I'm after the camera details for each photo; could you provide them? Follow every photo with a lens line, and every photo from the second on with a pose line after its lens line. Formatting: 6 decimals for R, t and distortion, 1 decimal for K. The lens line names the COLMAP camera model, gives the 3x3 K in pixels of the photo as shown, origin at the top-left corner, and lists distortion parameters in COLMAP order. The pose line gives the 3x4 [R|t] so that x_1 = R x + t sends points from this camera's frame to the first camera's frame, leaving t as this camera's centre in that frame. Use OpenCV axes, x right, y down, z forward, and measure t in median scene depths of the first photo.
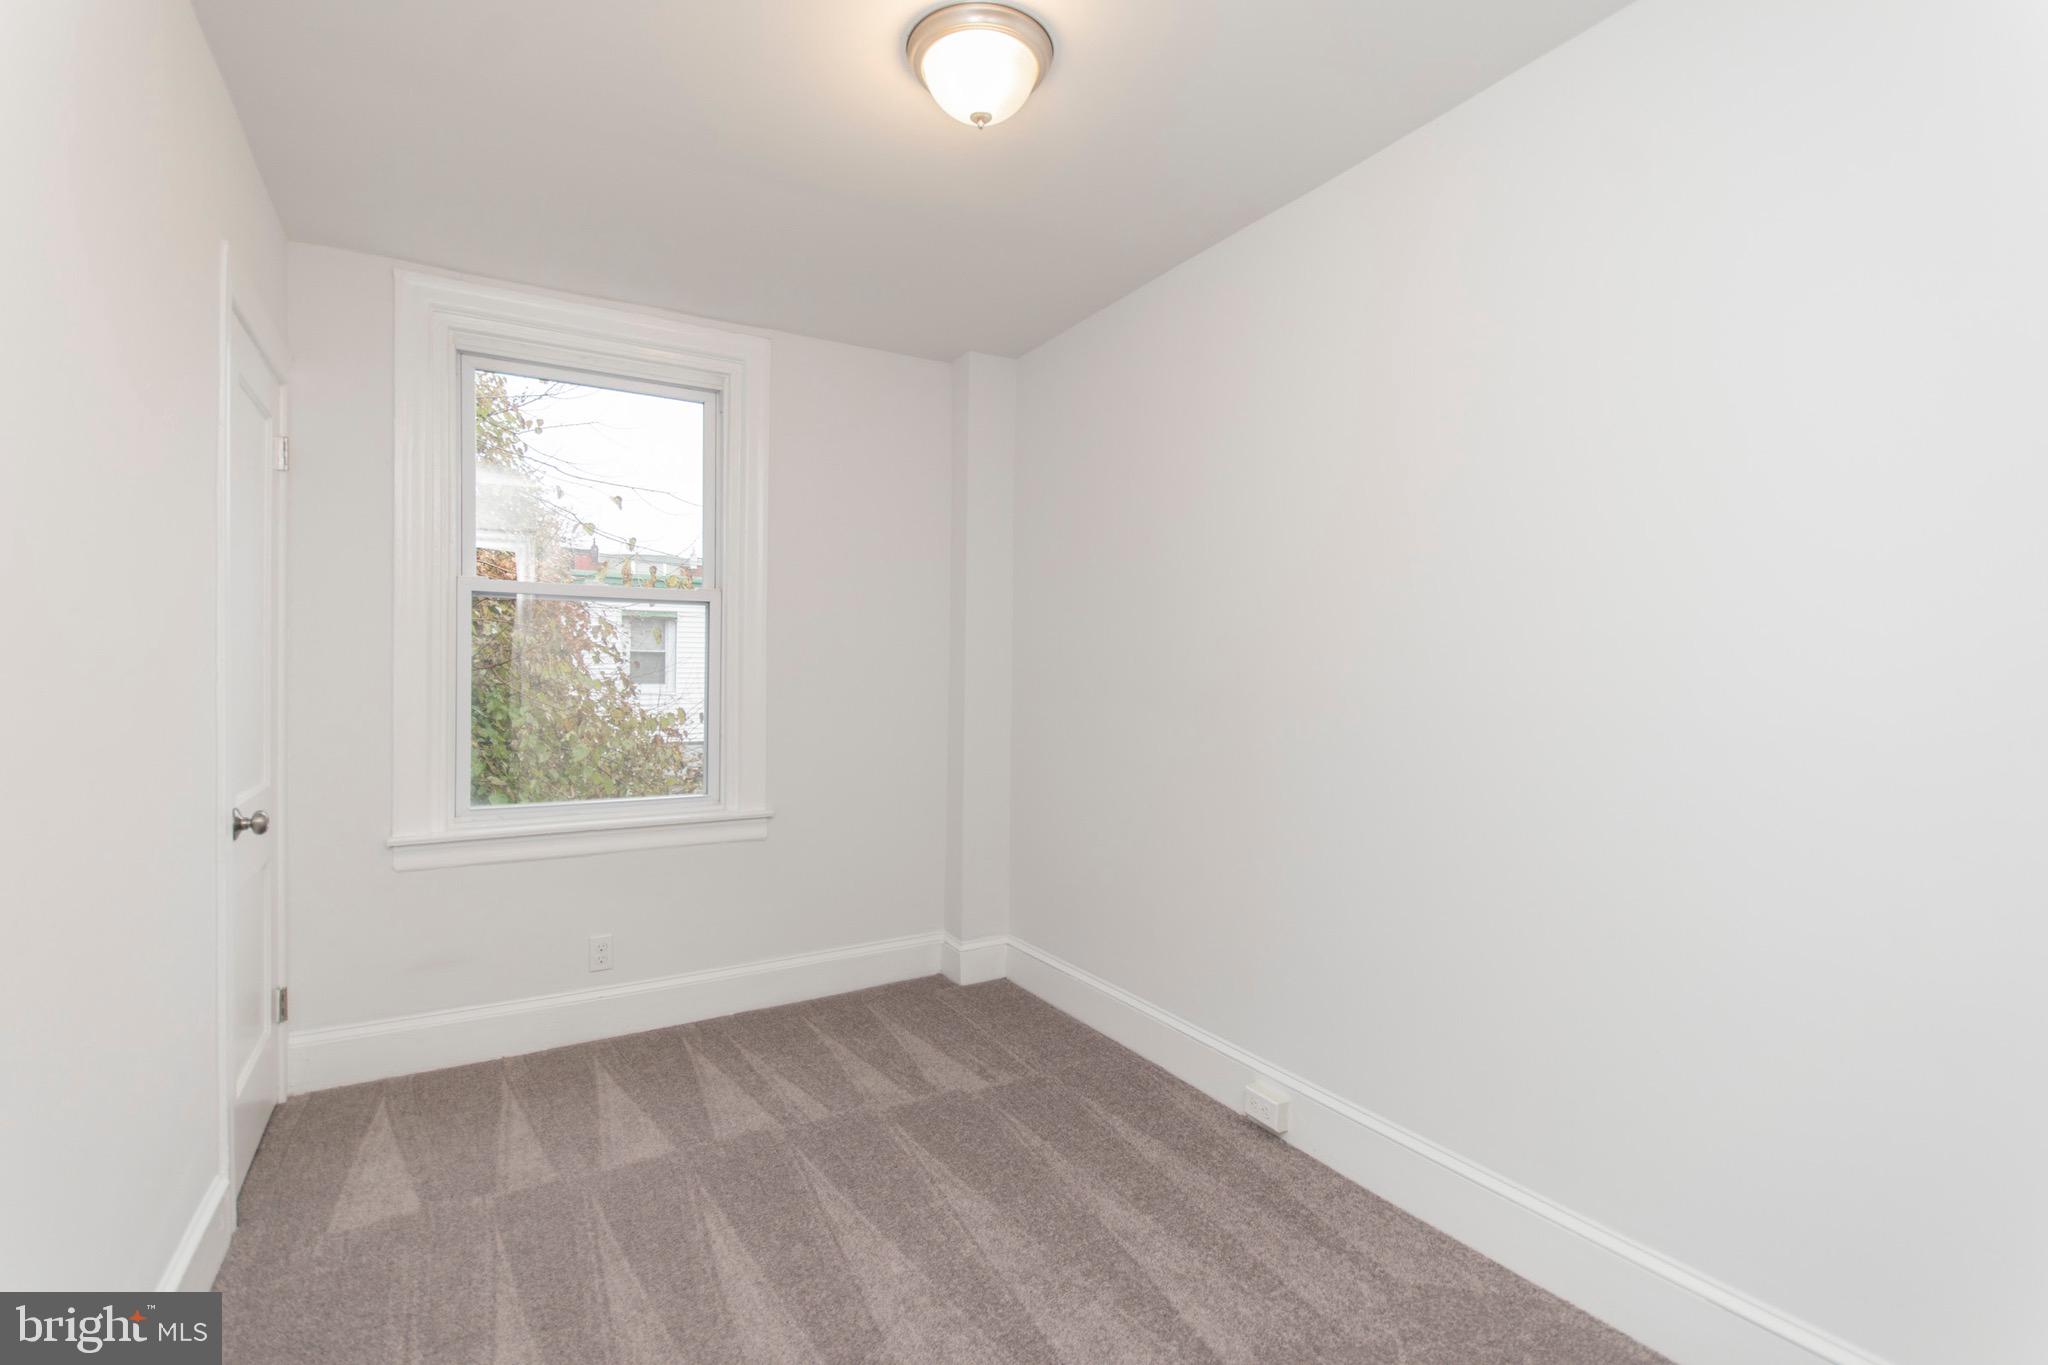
lens RADIAL K [[965.5, 0, 1034.3], [0, 965.5, 684.4], [0, 0, 1]] dist [0.004757, -0.005925]
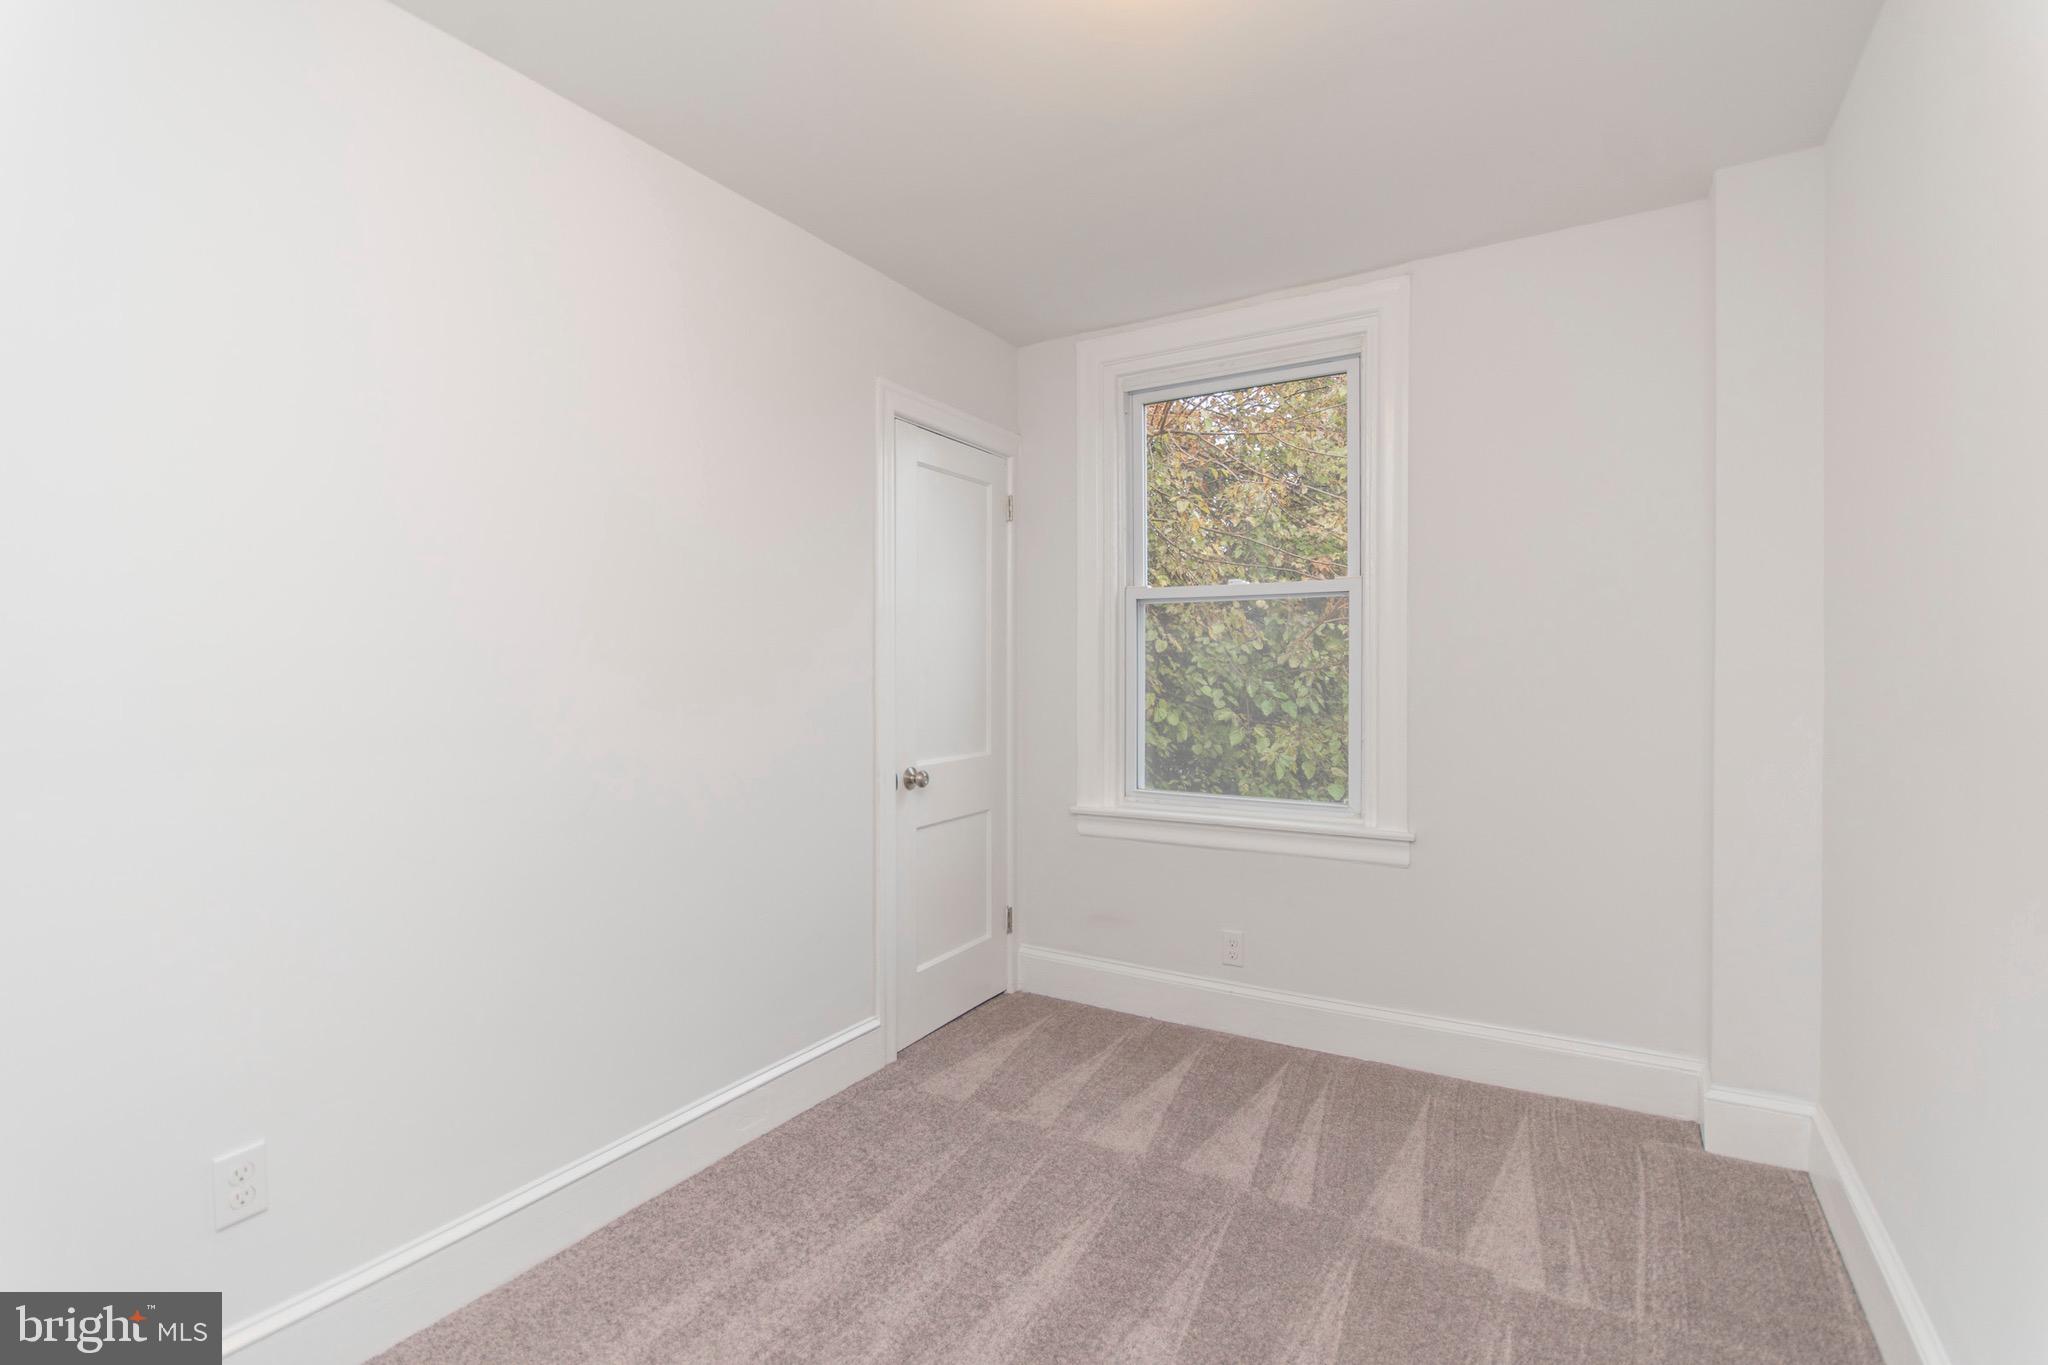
lens RADIAL K [[965.5, 0, 1015.1], [0, 965.5, 676.0], [0, 0, 1]] dist [0.004757, -0.005925]
pose [[0.436263, 0.000888, -0.899819, 0.392419], [-0.005525, 0.999983, -0.001692, -0.003997], [0.899802, 0.005710, 0.436261, 0.383903]]
